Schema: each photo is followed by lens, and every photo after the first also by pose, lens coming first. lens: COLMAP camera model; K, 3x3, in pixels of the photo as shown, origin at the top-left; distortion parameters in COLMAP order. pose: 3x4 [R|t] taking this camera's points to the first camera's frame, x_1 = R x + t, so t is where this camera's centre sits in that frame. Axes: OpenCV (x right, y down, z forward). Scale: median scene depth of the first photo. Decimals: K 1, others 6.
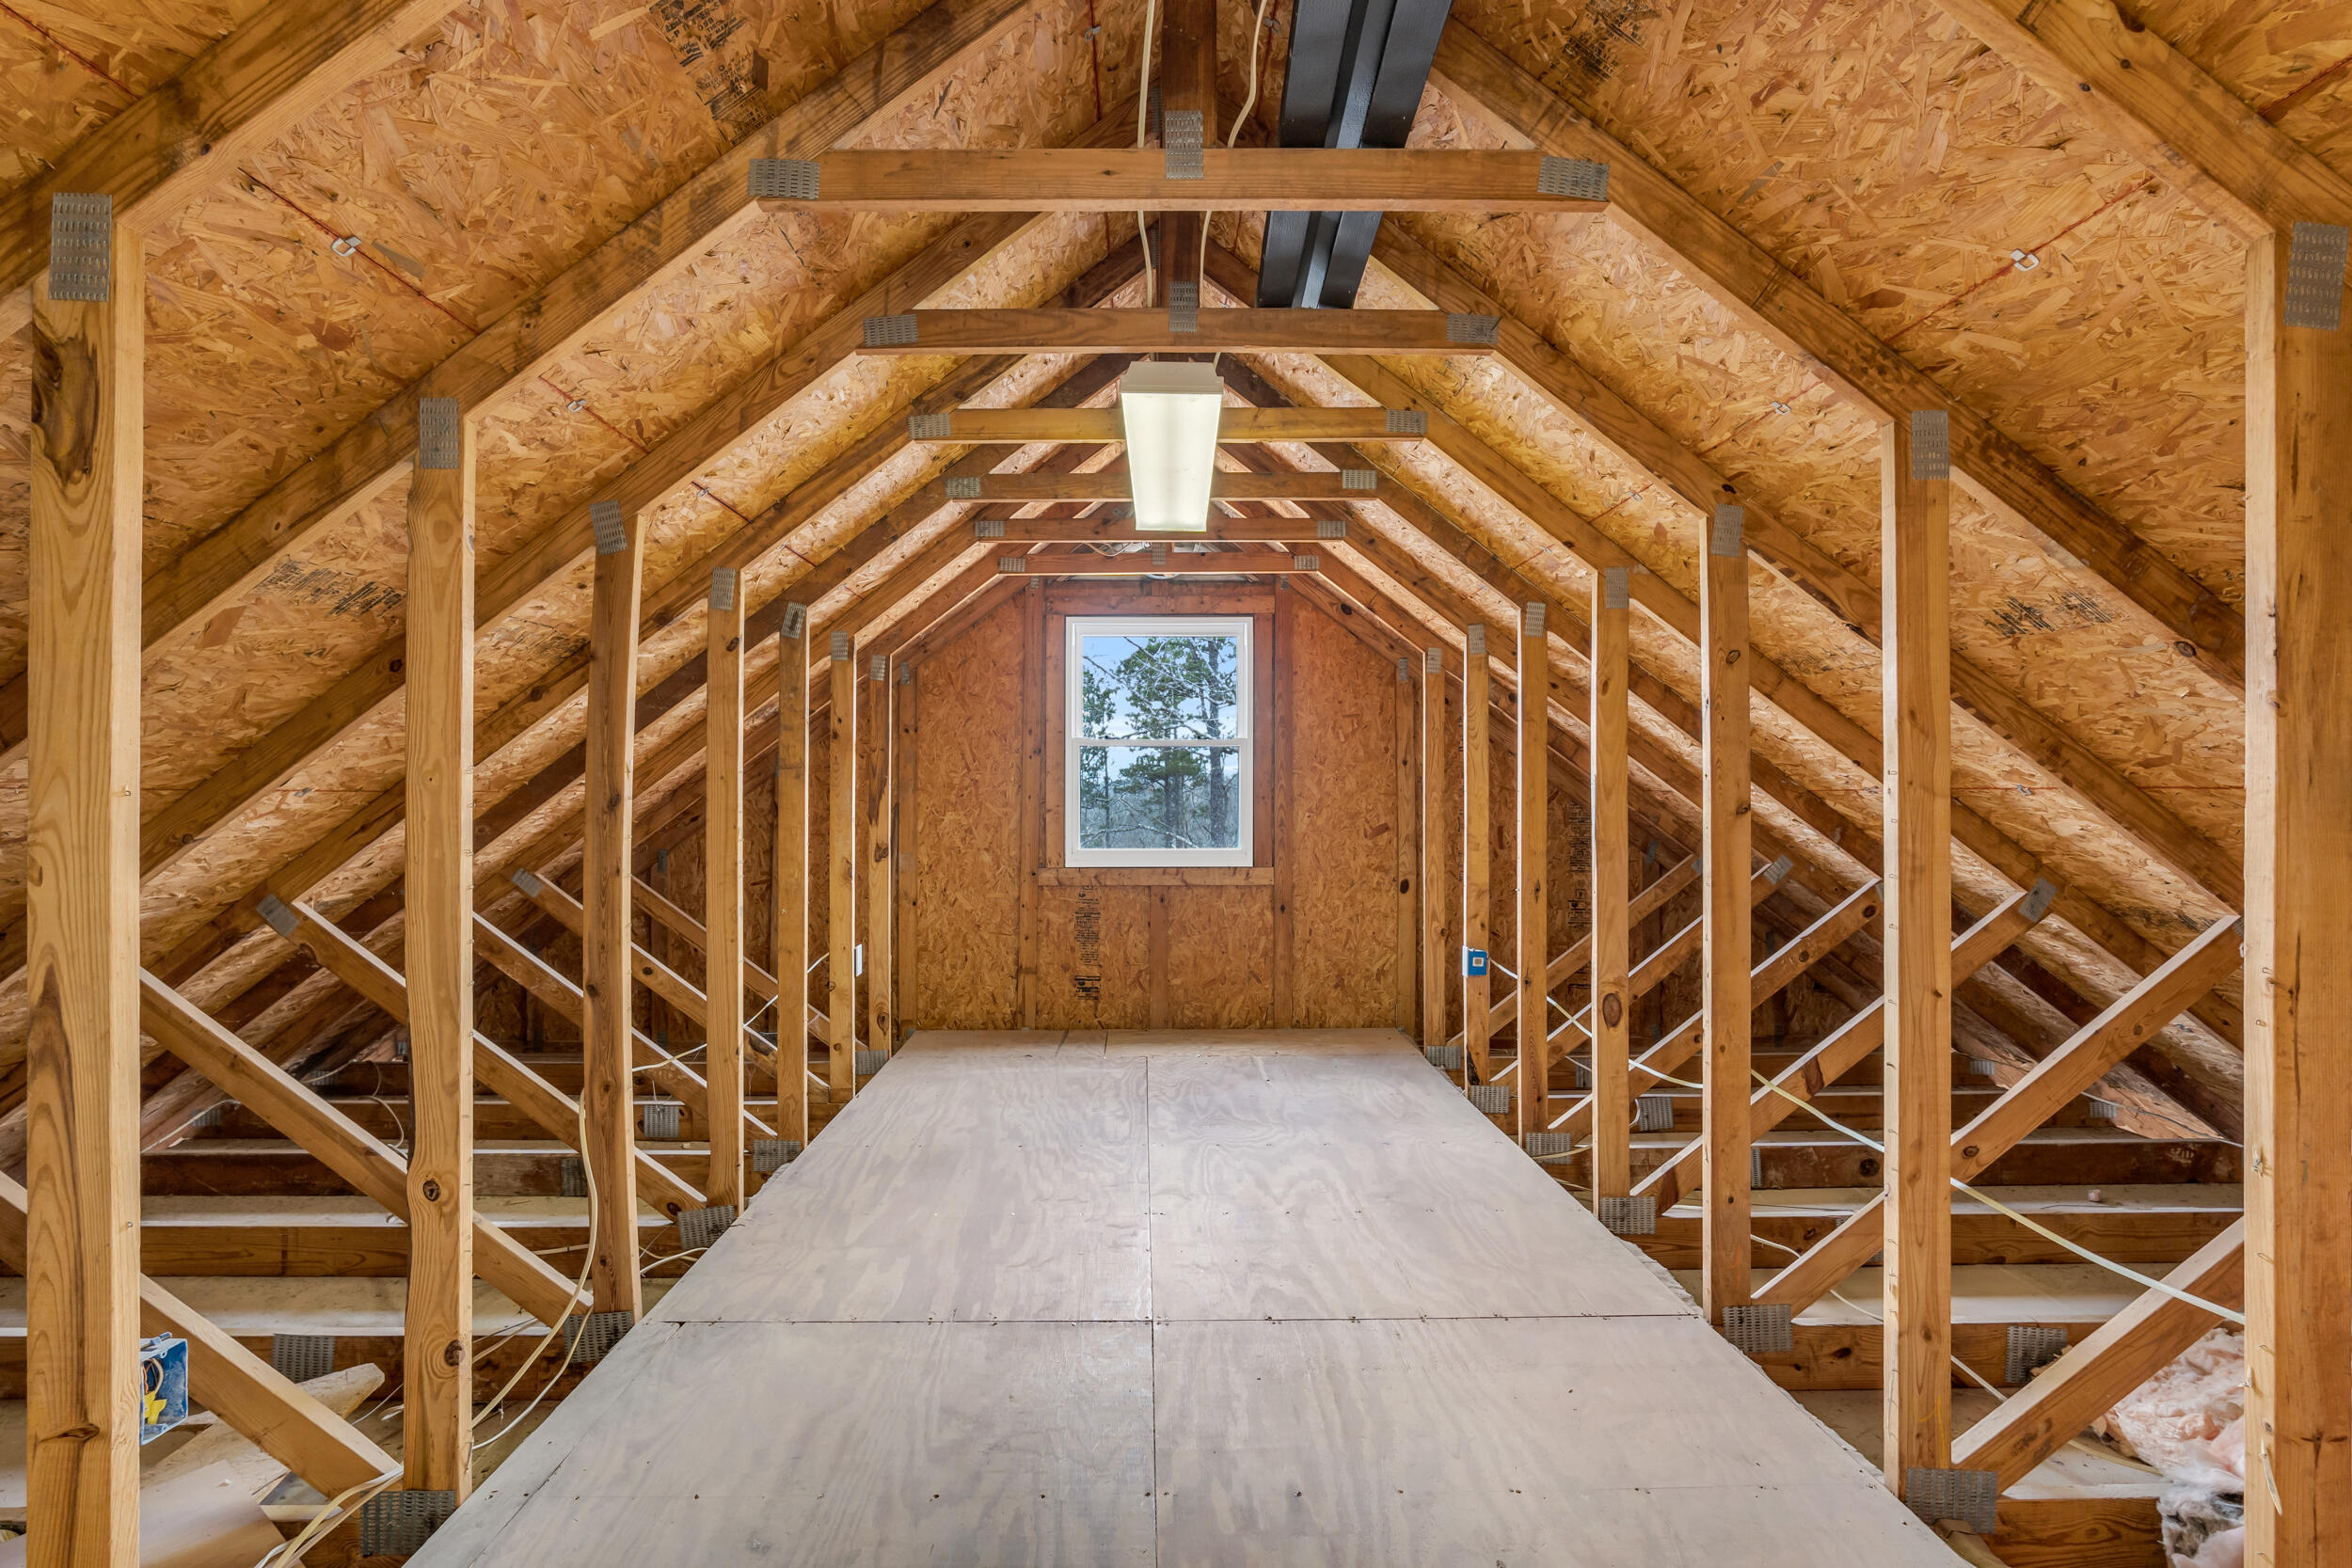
lens RADIAL K [[1141.9, 0, 1173.3], [0, 1141.9, 784.2], [0, 0, 1]] dist [0.002620, 0.000268]
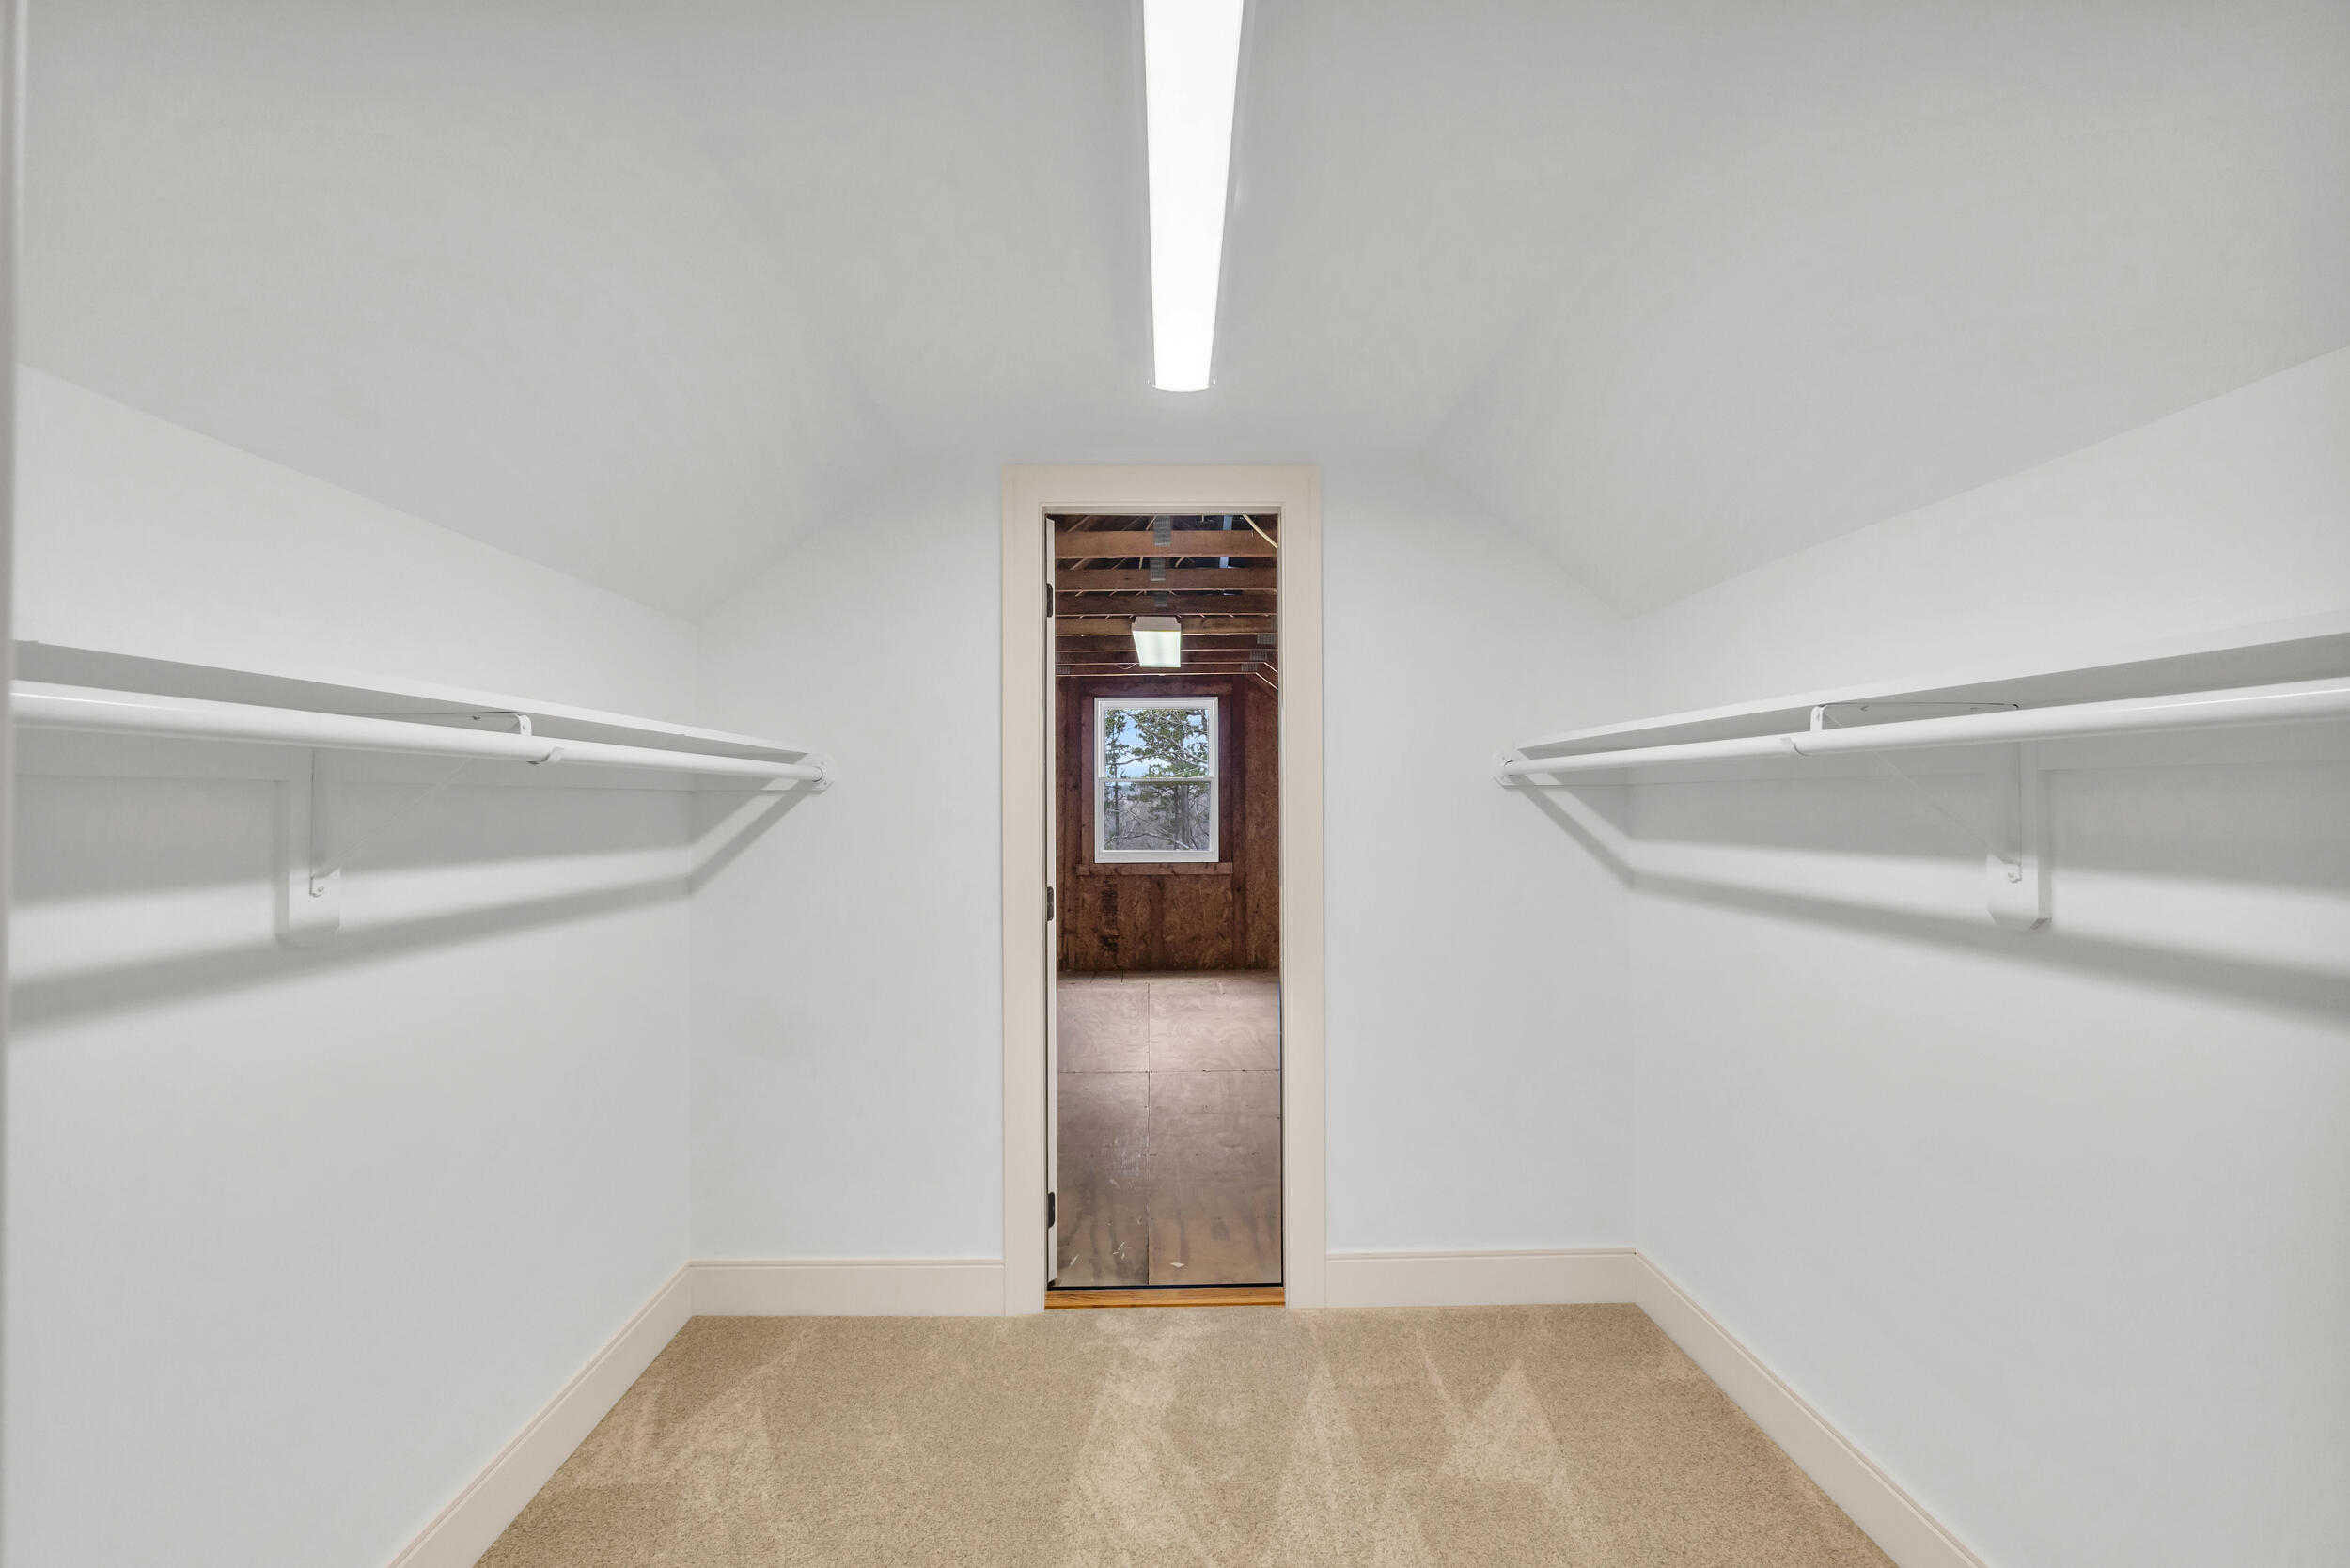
lens RADIAL K [[1141.0, 0, 1175.4], [0, 1141.0, 793.0], [0, 0, 1]] dist [0.002620, 0.000268]
pose [[0.999971, -0.004984, -0.005800, 0.021029], [0.005004, 0.999981, 0.003491, -0.024322], [0.005783, -0.003520, 0.999977, -0.504513]]
